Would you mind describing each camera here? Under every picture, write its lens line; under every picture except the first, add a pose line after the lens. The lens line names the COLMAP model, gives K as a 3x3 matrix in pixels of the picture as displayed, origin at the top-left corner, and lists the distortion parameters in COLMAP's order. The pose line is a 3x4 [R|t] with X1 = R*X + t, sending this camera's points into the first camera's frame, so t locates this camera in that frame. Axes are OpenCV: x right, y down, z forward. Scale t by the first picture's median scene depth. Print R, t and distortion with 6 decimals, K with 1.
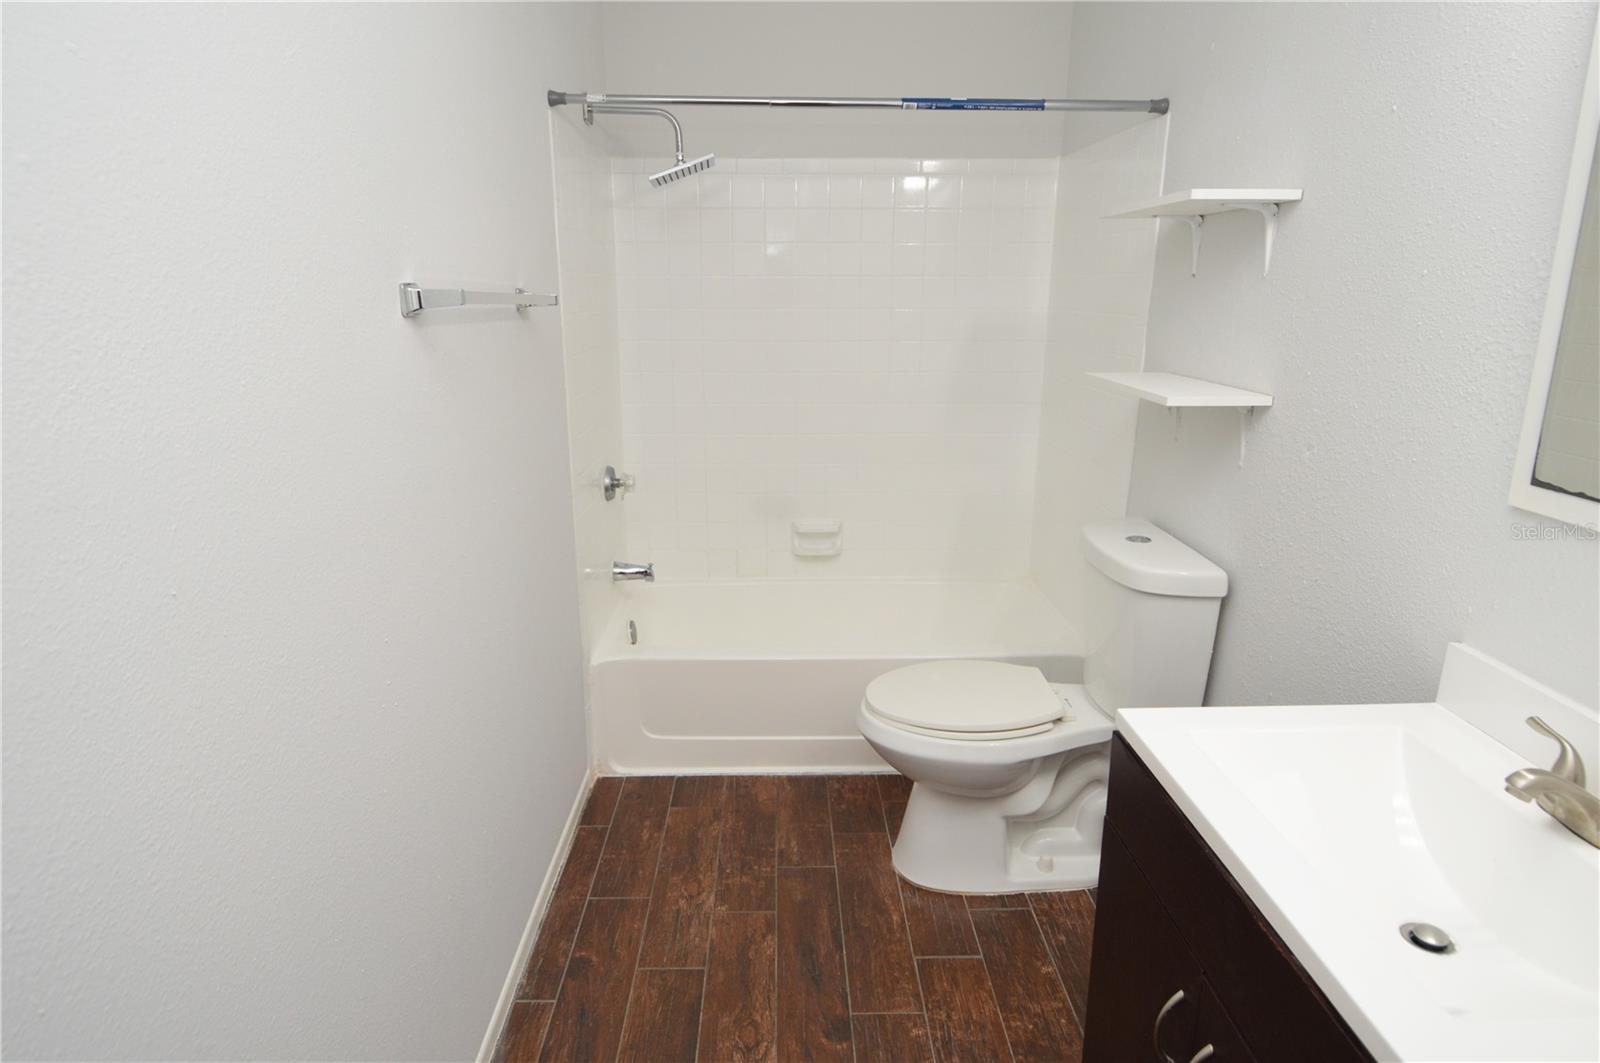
lens RADIAL K [[880.6, 0, 786.5], [0, 880.6, 511.8], [0, 0, 1]] dist [0.025434, -0.034943]
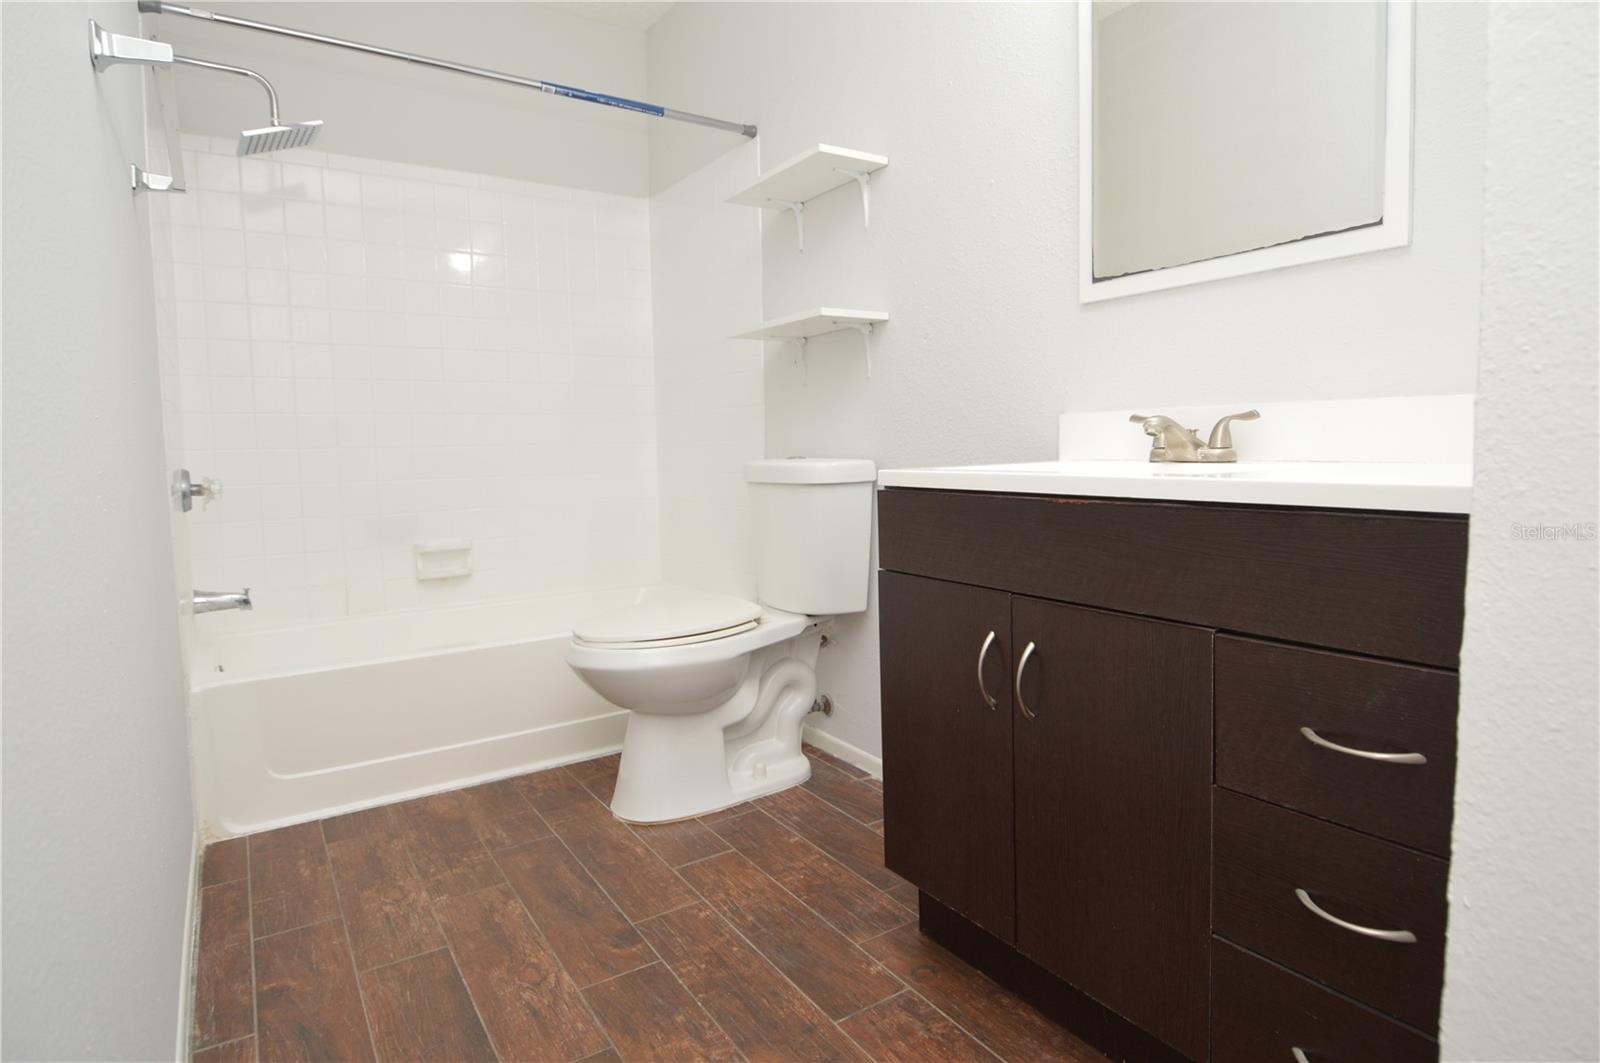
lens RADIAL K [[868.8, 0, 810.8], [0, 868.8, 507.9], [0, 0, 1]] dist [0.026071, -0.038166]
pose [[0.840888, -0.057457, 0.538150, -0.195840], [0.154421, 0.978486, -0.136819, 0.240778], [-0.518711, 0.198151, 0.831670, 0.042675]]
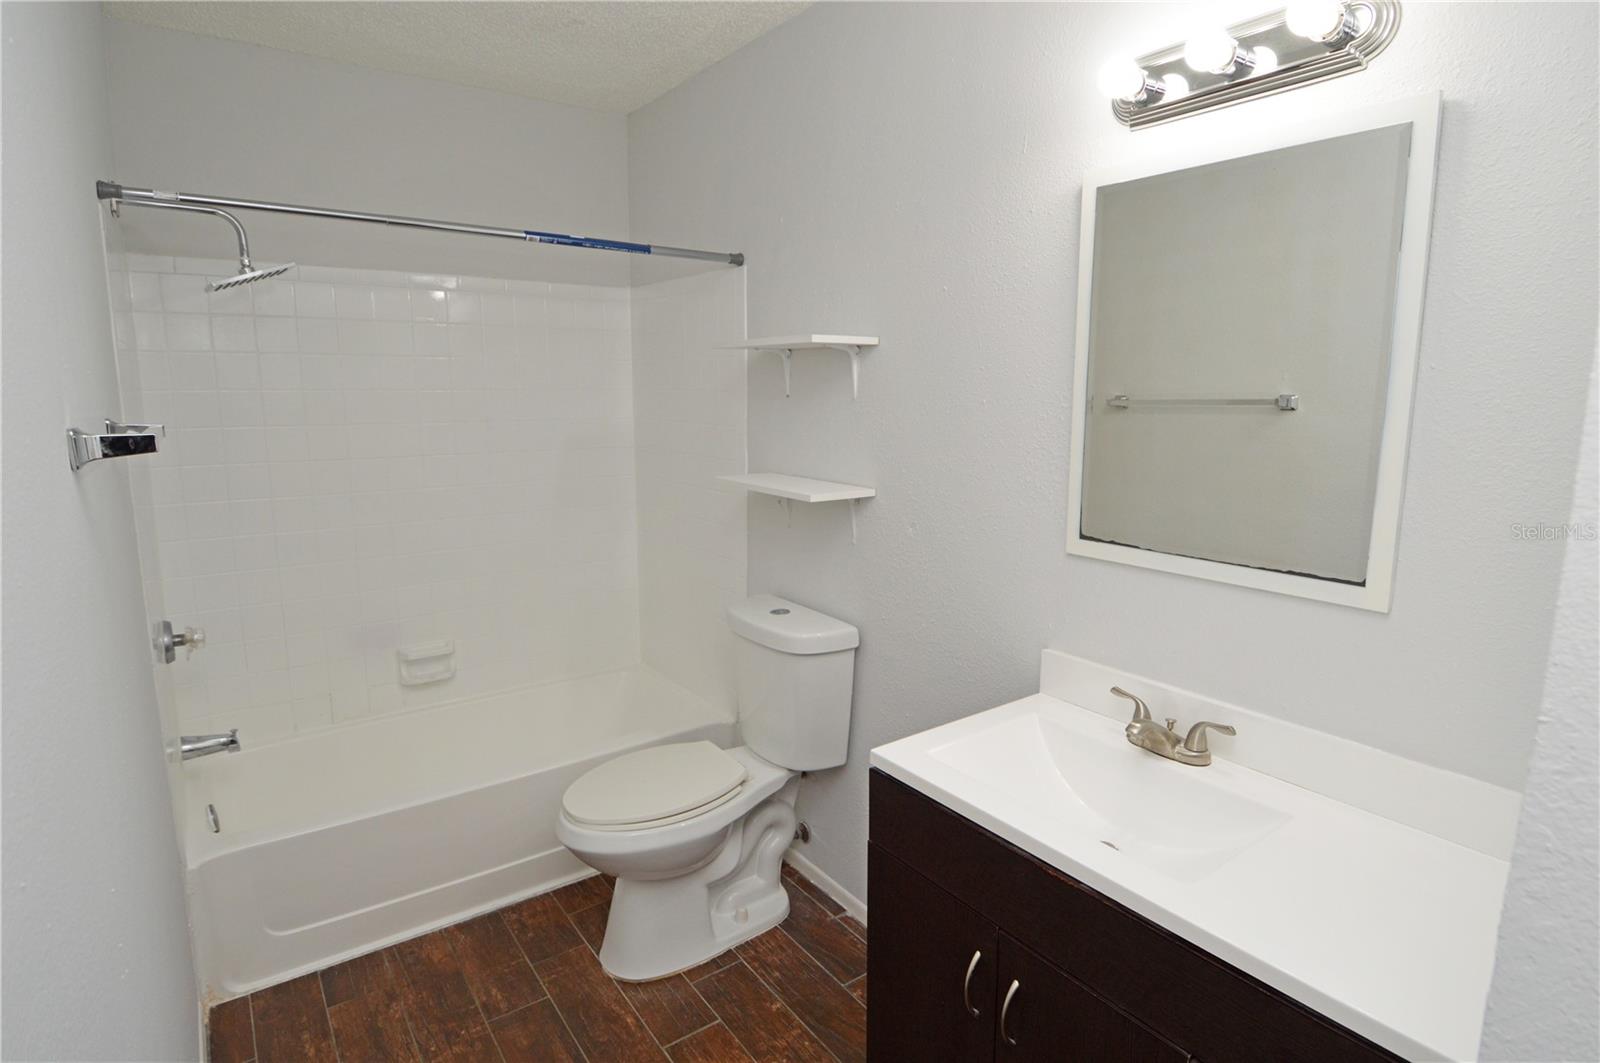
lens RADIAL K [[848.8, 0, 811.3], [0, 848.8, 521.5], [0, 0, 1]] dist [0.022770, -0.033991]
pose [[0.818002, -0.090195, 0.568101, -0.197831], [0.140820, 0.988978, -0.045750, -0.029736], [-0.557712, 0.117424, 0.821686, 0.014460]]
